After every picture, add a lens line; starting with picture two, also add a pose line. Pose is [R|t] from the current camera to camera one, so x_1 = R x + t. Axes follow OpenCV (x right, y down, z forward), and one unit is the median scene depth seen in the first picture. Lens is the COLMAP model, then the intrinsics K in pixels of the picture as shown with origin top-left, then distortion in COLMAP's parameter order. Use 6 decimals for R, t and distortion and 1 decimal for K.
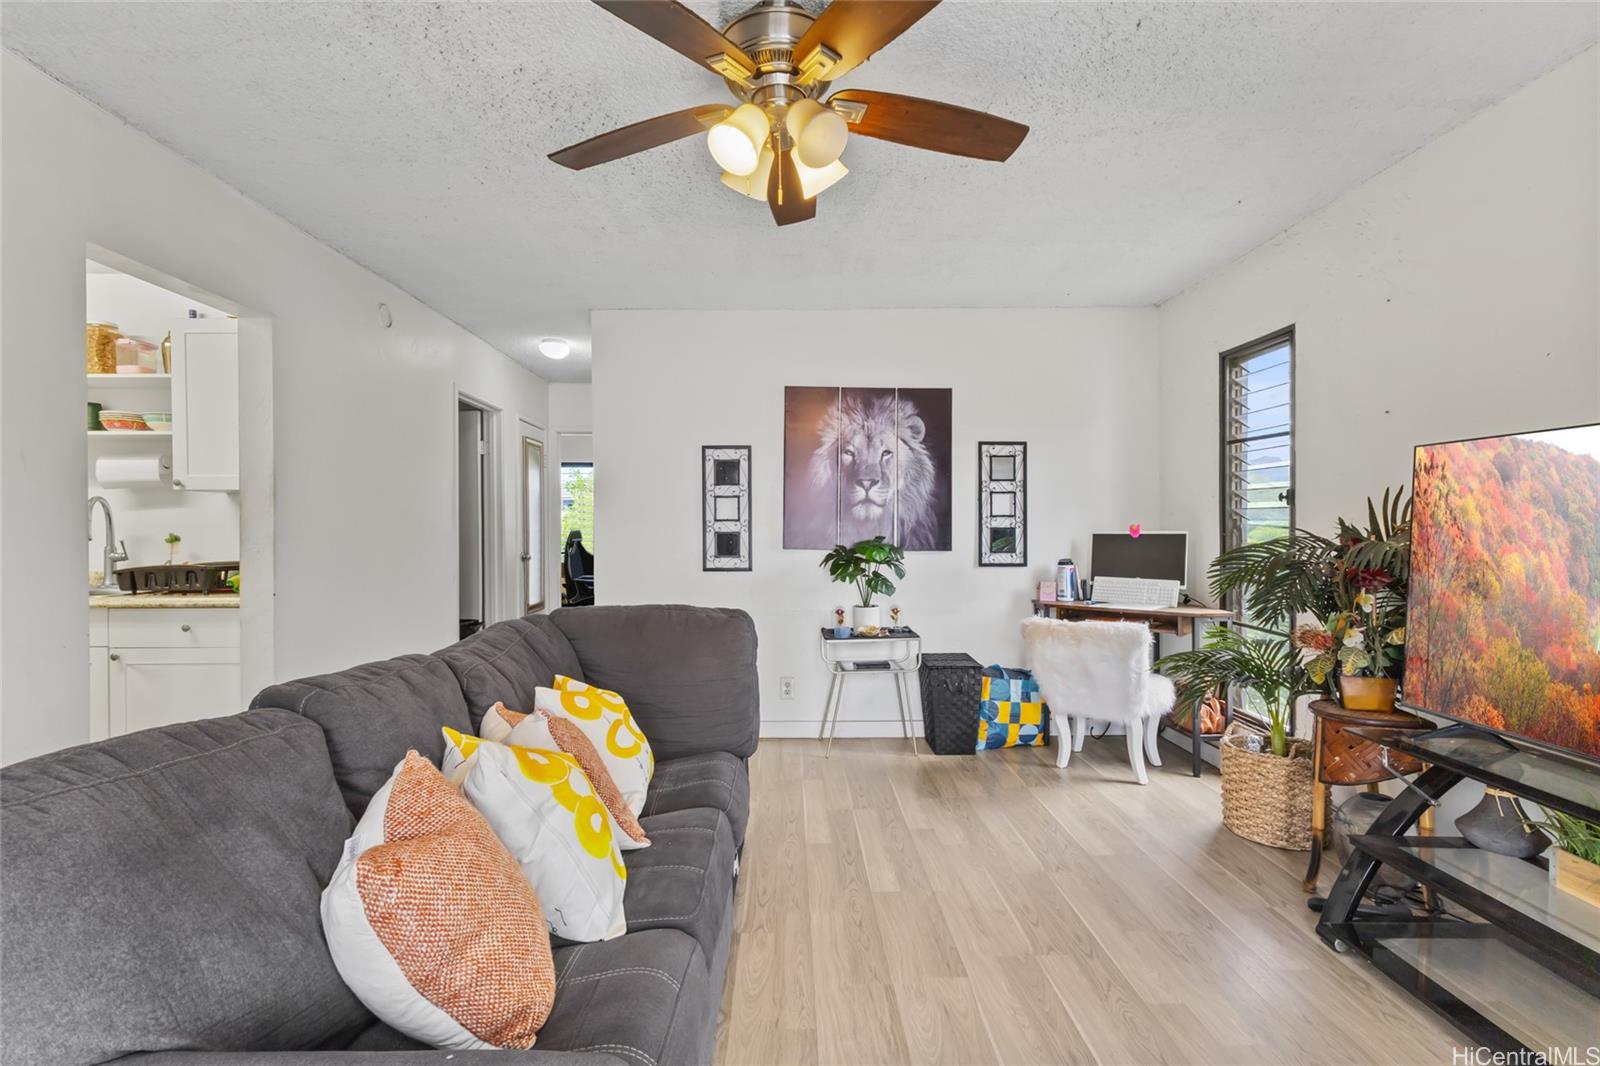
lens RADIAL K [[743.1, 0, 809.4], [0, 743.1, 537.7], [0, 0, 1]] dist [-0.007126, 0.003129]
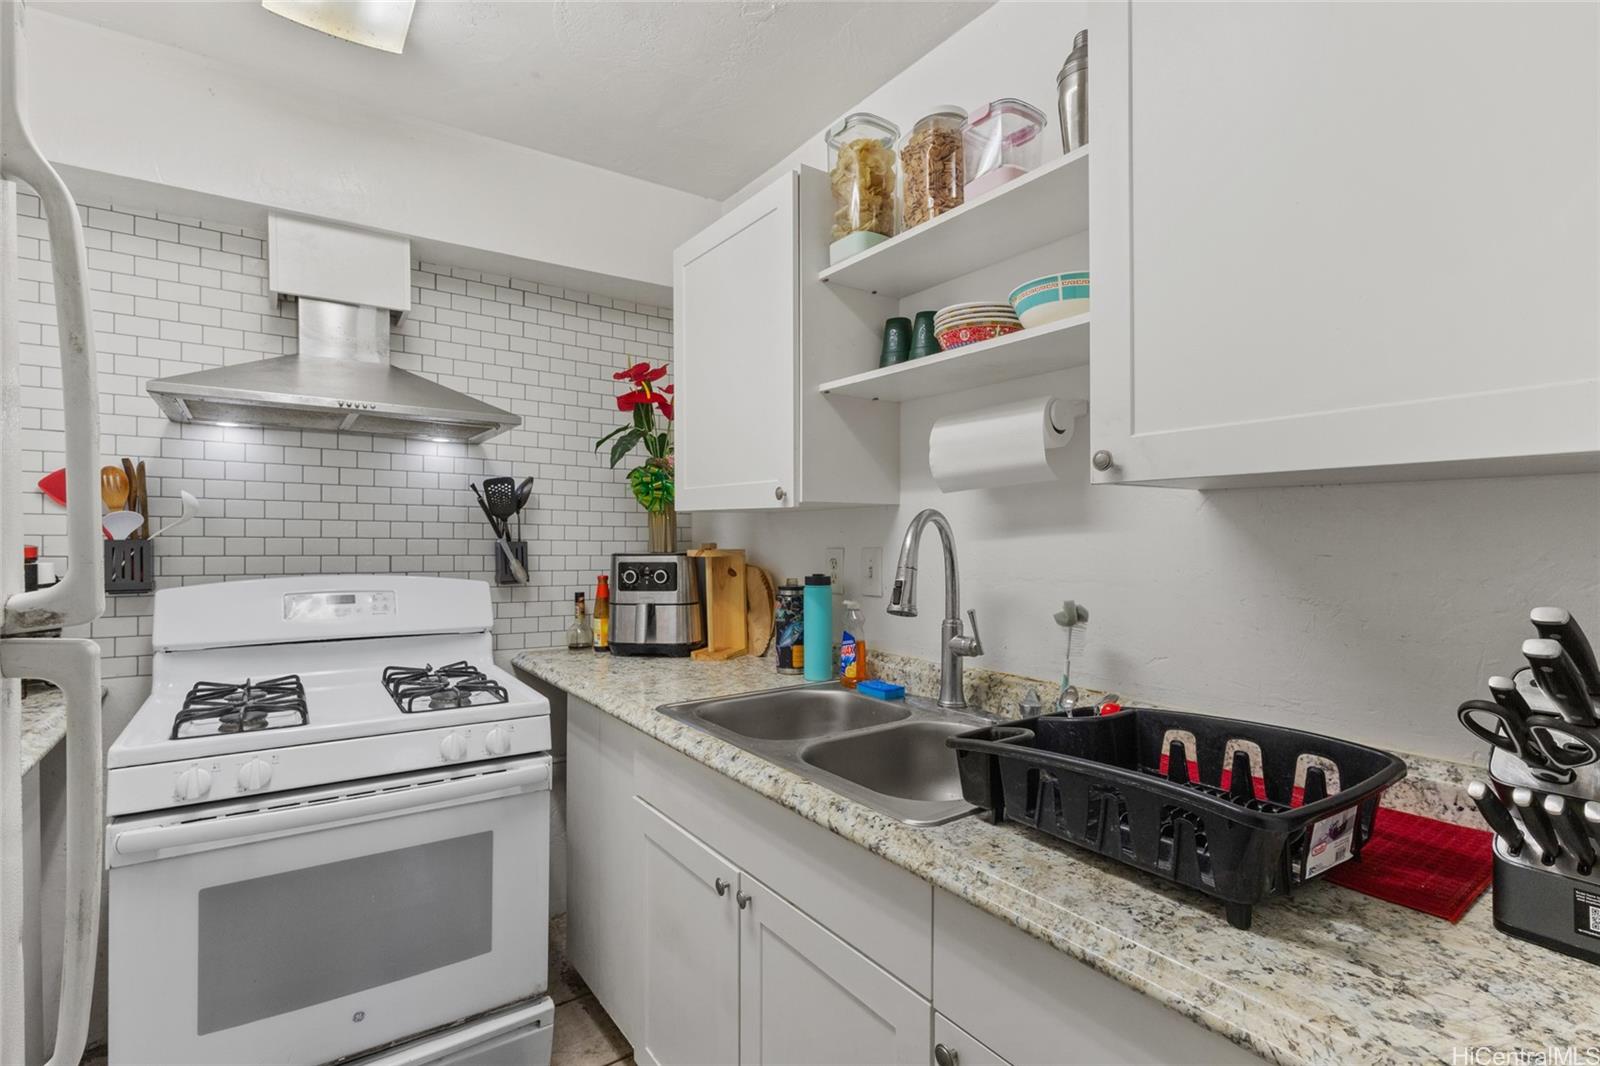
lens RADIAL K [[743.1, 0, 785.5], [0, 743.1, 538.8], [0, 0, 1]] dist [-0.007126, 0.003129]
pose [[0.546126, 0.008045, -0.837665, -0.533593], [-0.009206, 0.999951, 0.003602, -0.032697], [0.837653, 0.005744, 0.546173, 0.573941]]
